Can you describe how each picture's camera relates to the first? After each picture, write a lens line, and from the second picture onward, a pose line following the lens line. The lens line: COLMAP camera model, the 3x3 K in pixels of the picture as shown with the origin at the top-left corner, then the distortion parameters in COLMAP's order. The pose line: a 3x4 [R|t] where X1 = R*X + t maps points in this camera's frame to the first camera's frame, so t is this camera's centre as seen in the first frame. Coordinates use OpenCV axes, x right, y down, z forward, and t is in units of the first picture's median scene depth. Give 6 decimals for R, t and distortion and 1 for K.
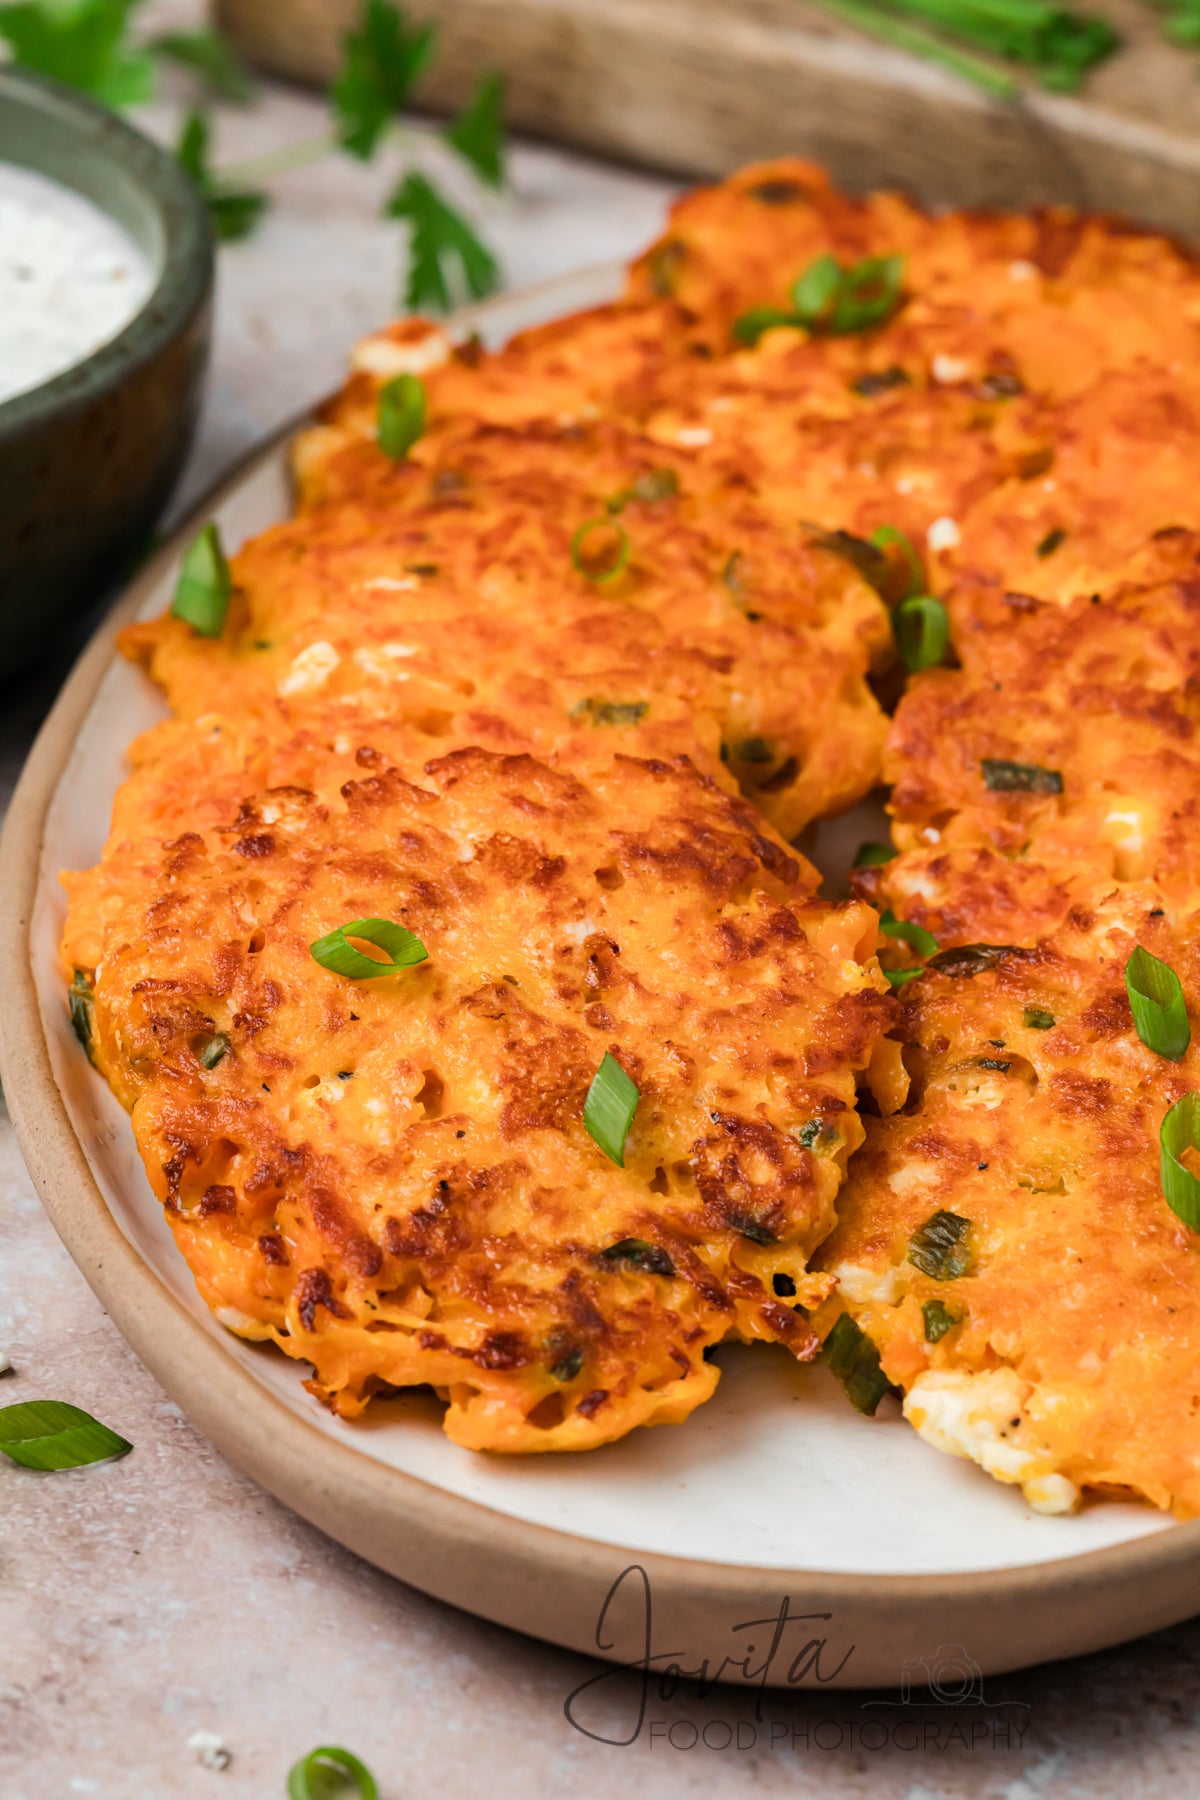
lens RADIAL K [[6995.4, 0, 595.1], [0, 6995.4, 1075.6], [0, 0, 1]] dist [-0.044554, 6.129739]
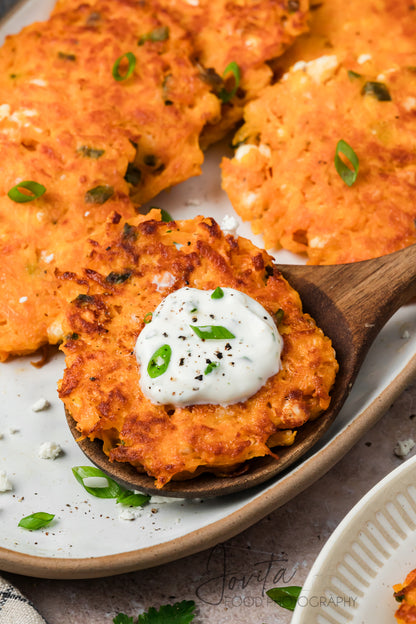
lens RADIAL K [[2425.1, 0, 206.3], [0, 2425.1, 372.9], [0, 0, 1]] dist [-0.044554, 6.129739]
pose [[0.964825, 0.186841, -0.184939, 0.266370], [-0.114219, 0.931537, 0.345242, -0.337993], [0.236783, -0.311975, 0.920112, 0.064607]]
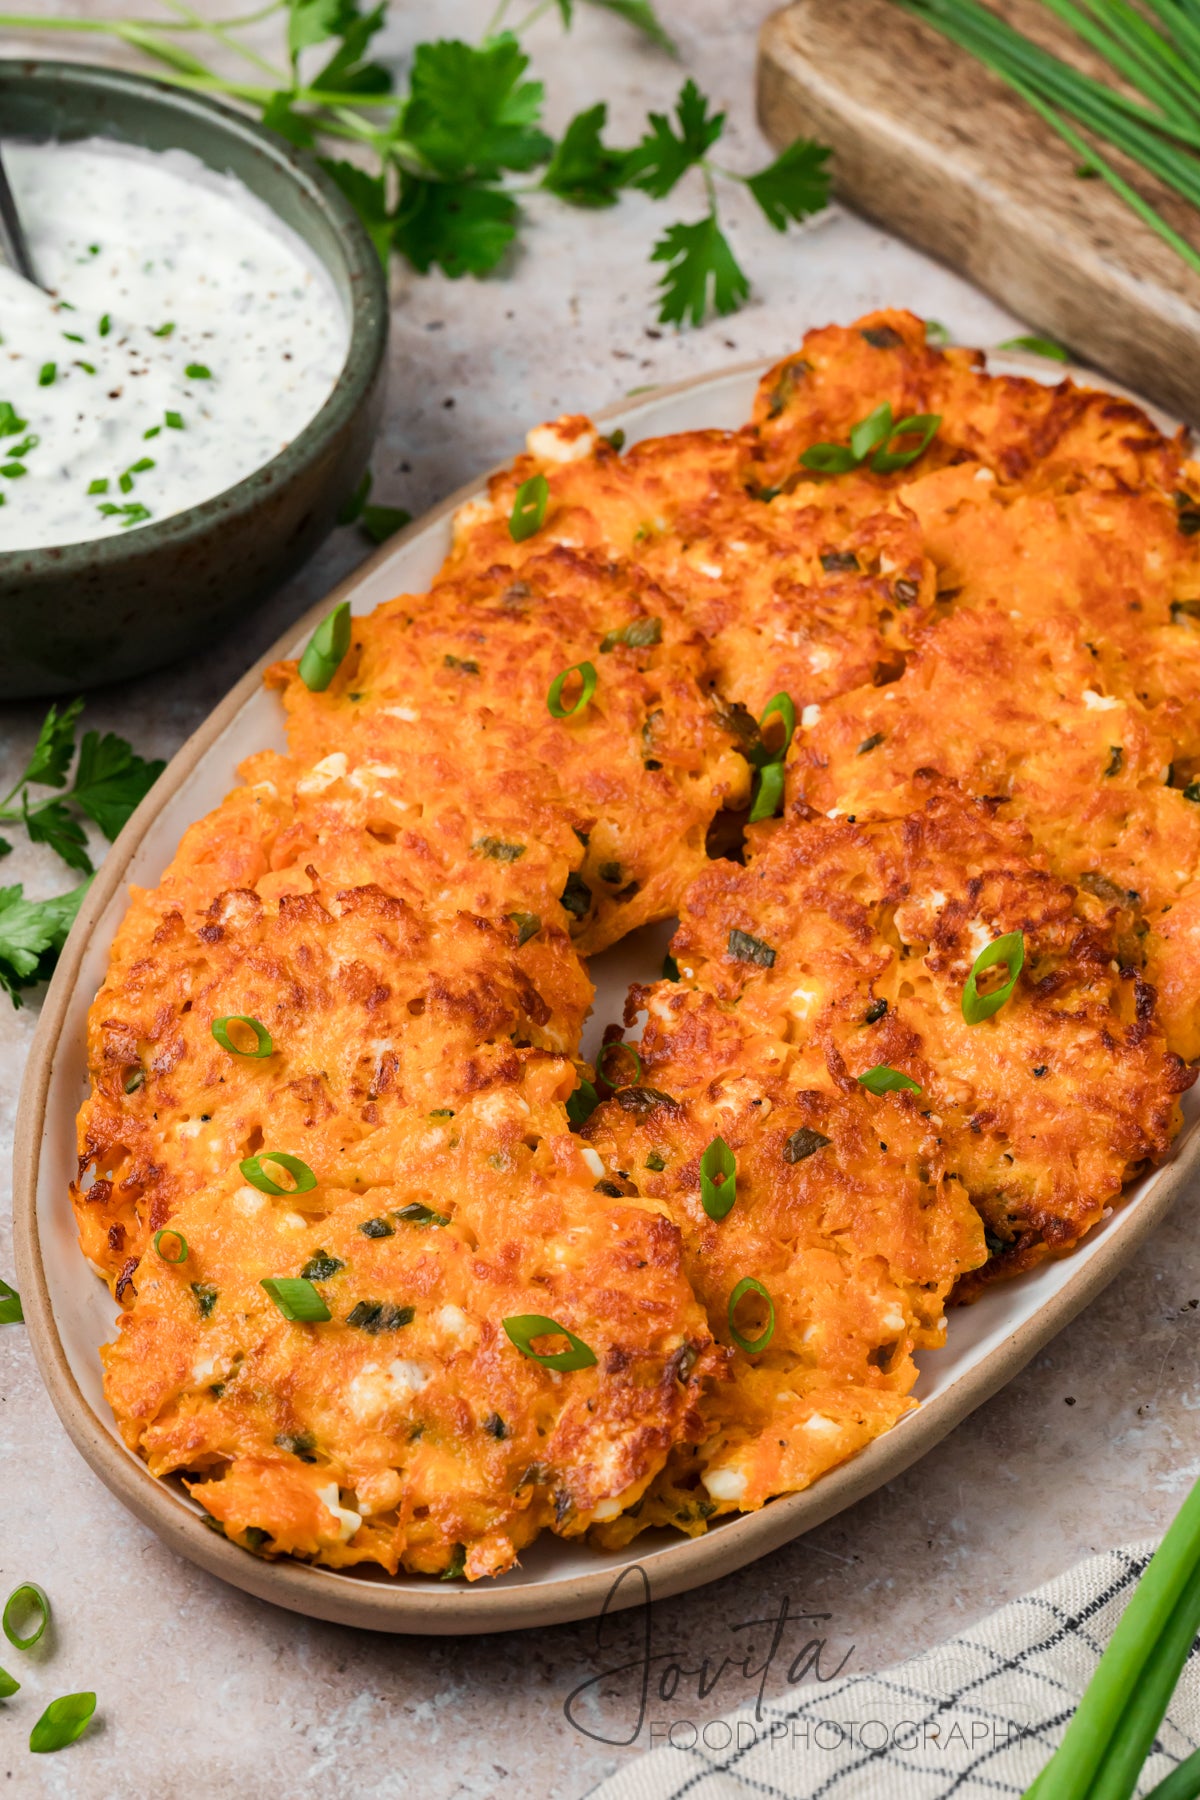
lens RADIAL K [[6995.4, 0, 595.1], [0, 6995.4, 1075.6], [0, 0, 1]] dist [-0.044554, 6.129739]
pose [[0.948687, 0.225276, -0.221910, 0.393489], [-0.156442, 0.944230, 0.289751, -0.477340], [0.274808, -0.240167, 0.931021, -0.447637]]
